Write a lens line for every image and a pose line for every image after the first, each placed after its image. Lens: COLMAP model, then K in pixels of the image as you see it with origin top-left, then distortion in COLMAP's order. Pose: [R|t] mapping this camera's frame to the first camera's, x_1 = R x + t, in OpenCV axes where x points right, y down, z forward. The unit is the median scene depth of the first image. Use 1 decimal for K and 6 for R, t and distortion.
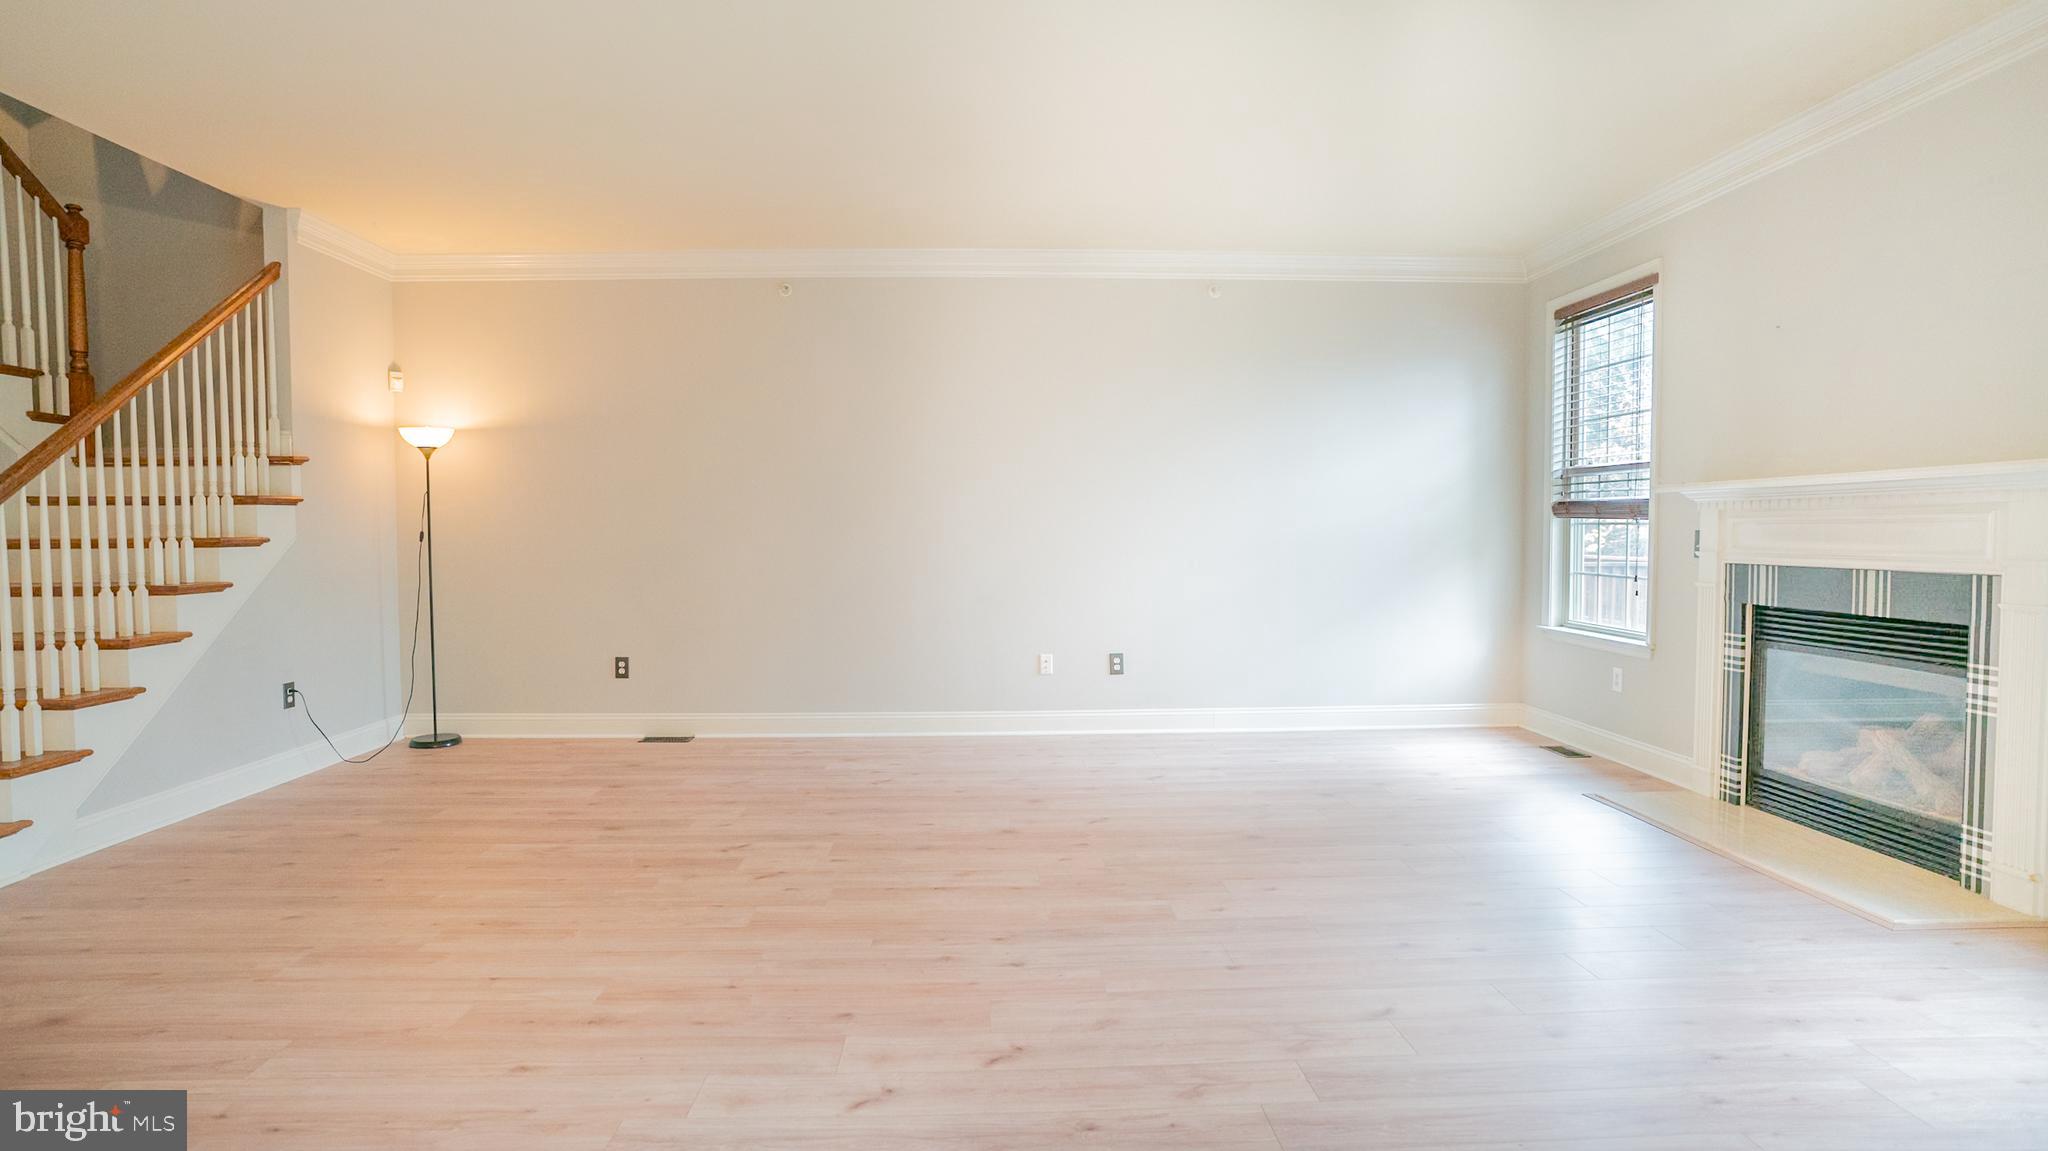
lens RADIAL K [[1068.3, 0, 1008.0], [0, 1068.3, 579.3], [0, 0, 1]] dist [-0.063096, 0.031818]
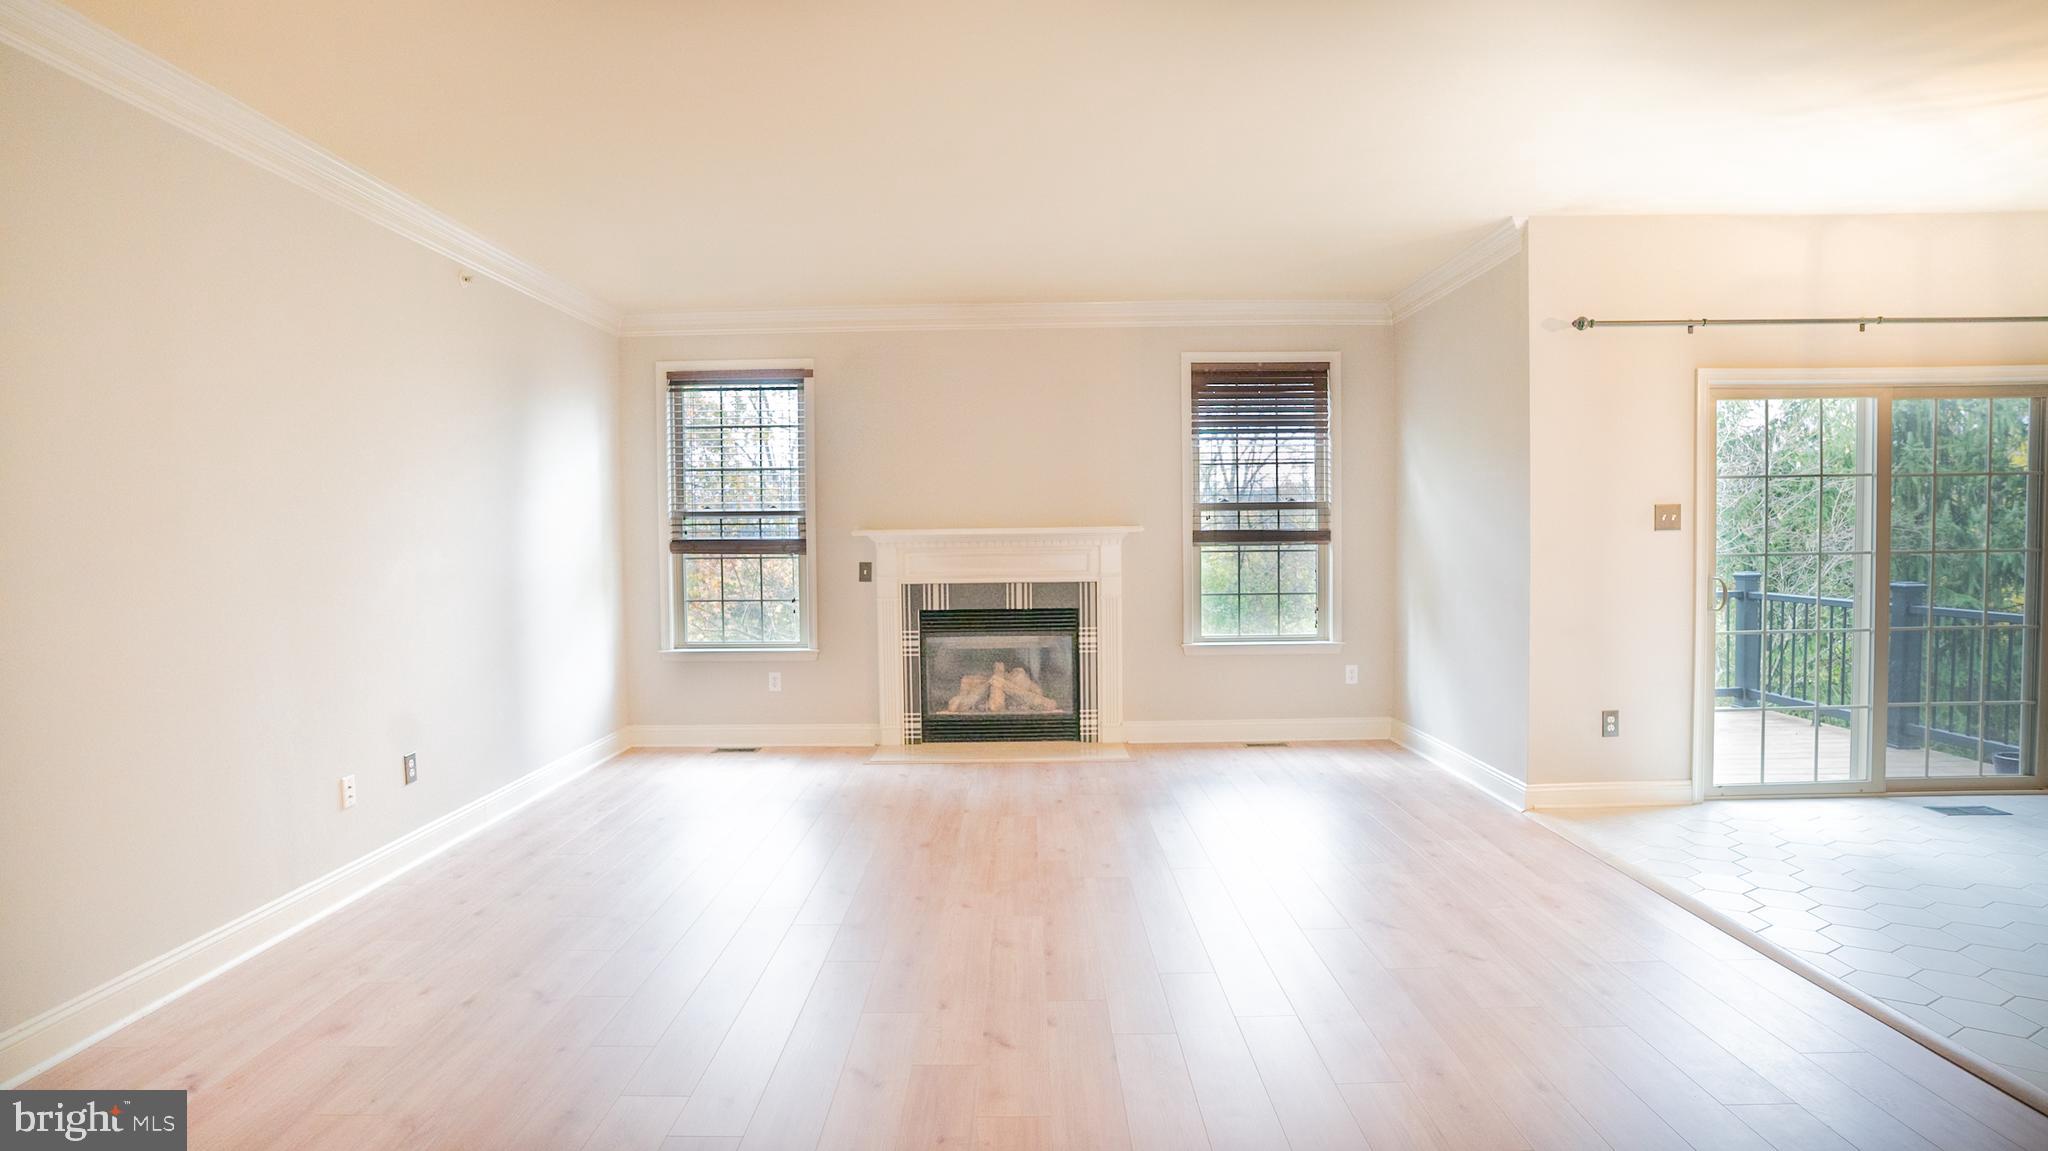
lens RADIAL K [[1068.3, 0, 1020.3], [0, 1068.3, 576.9], [0, 0, 1]] dist [-0.063096, 0.031818]
pose [[0.037861, -0.039101, 0.998518, -0.853505], [0.059195, 0.997567, 0.036819, -0.074893], [-0.997528, 0.057713, 0.040083, 0.807801]]
